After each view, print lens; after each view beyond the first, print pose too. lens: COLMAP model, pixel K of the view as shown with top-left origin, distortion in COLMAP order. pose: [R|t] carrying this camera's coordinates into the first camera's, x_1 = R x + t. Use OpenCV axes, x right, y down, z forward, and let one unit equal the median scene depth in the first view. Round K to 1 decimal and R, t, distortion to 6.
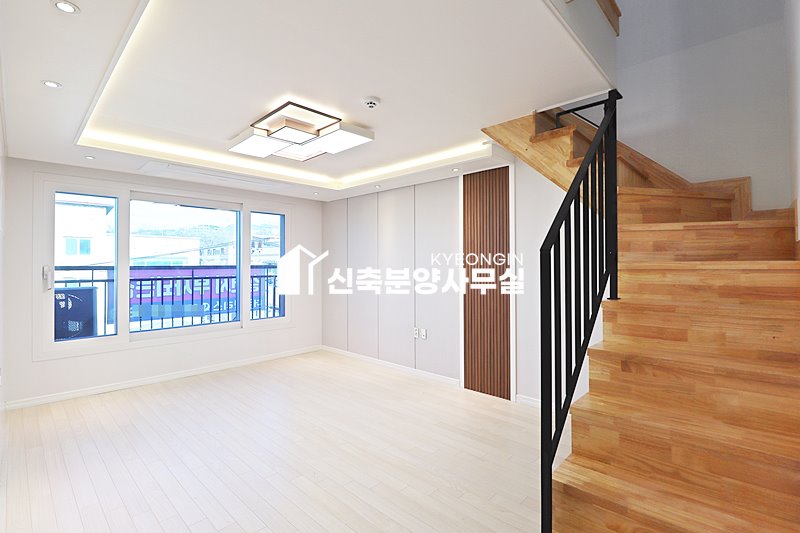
lens RADIAL K [[371.7, 0, 400.0], [0, 371.7, 266.5], [0, 0, 1]] dist [-0.000418, -0.000076]
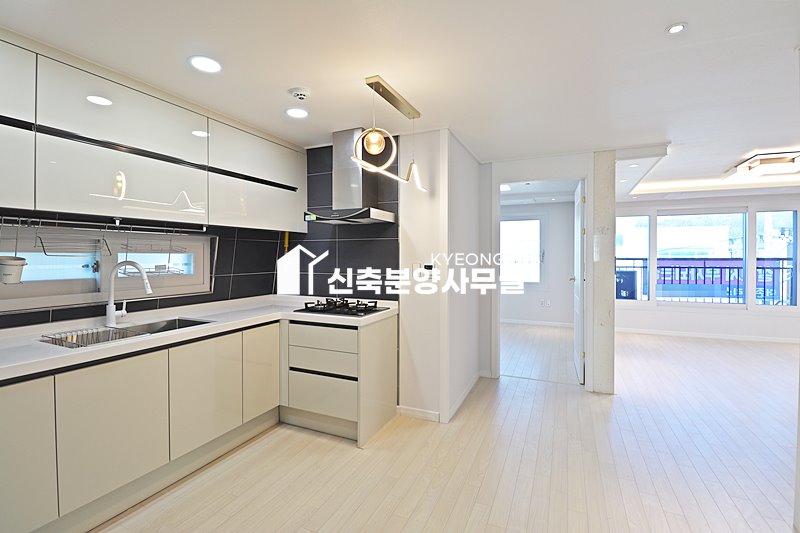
lens RADIAL K [[370.9, 0, 398.5], [0, 370.9, 257.7], [0, 0, 1]] dist [-0.001094, -0.012244]
pose [[0.326692, 0.008586, -0.945092, 0.397805], [-0.005594, 0.999959, 0.007151, -0.007244], [0.945114, 0.002951, 0.326726, -0.552333]]
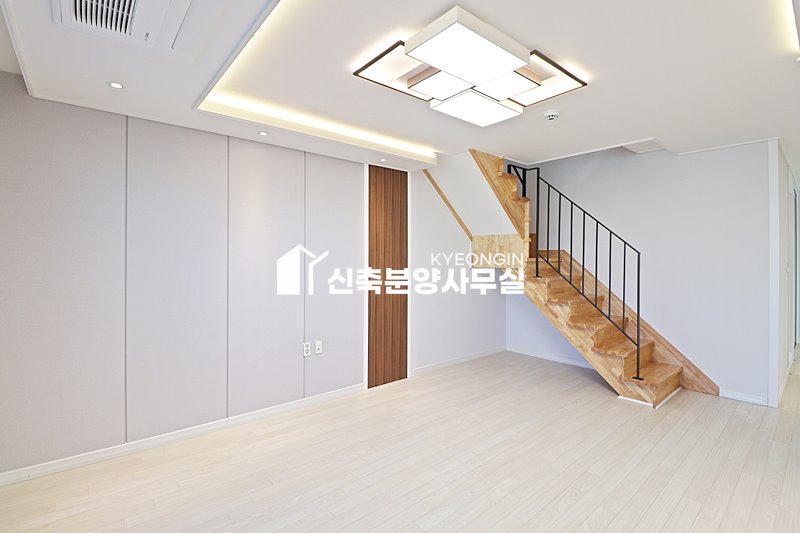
lens RADIAL K [[377.2, 0, 400.0], [0, 377.2, 266.5], [0, 0, 1]] dist [0.007083, 0.000045]
pose [[0.101460, -0.014239, 0.994738, -0.522411], [0.001992, 0.999898, 0.014110, 0.000429], [-0.994838, 0.000550, 0.101478, 0.553278]]
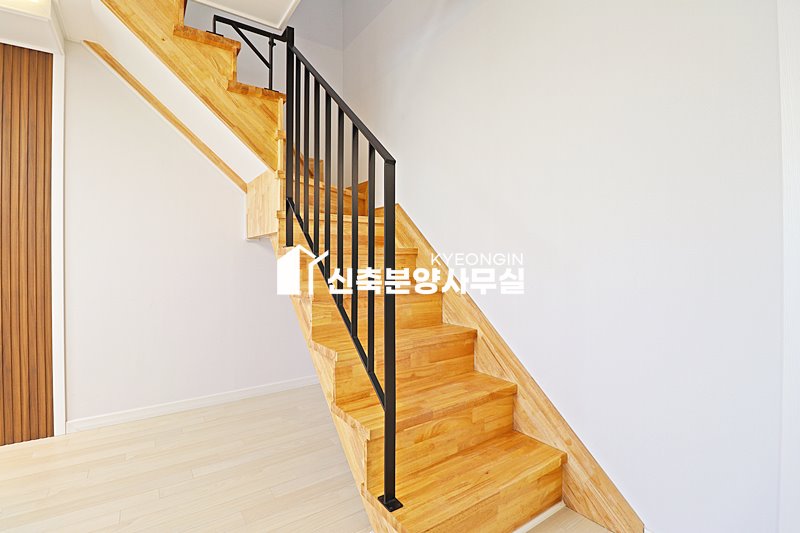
lens RADIAL K [[370.9, 0, 398.5], [0, 370.9, 257.7], [0, 0, 1]] dist [-0.001094, -0.012244]
pose [[0.208487, 0.013219, 0.977936, -0.106969], [0.005031, 0.999881, -0.014589, 0.047941], [-0.978012, 0.007961, 0.208395, 0.195238]]
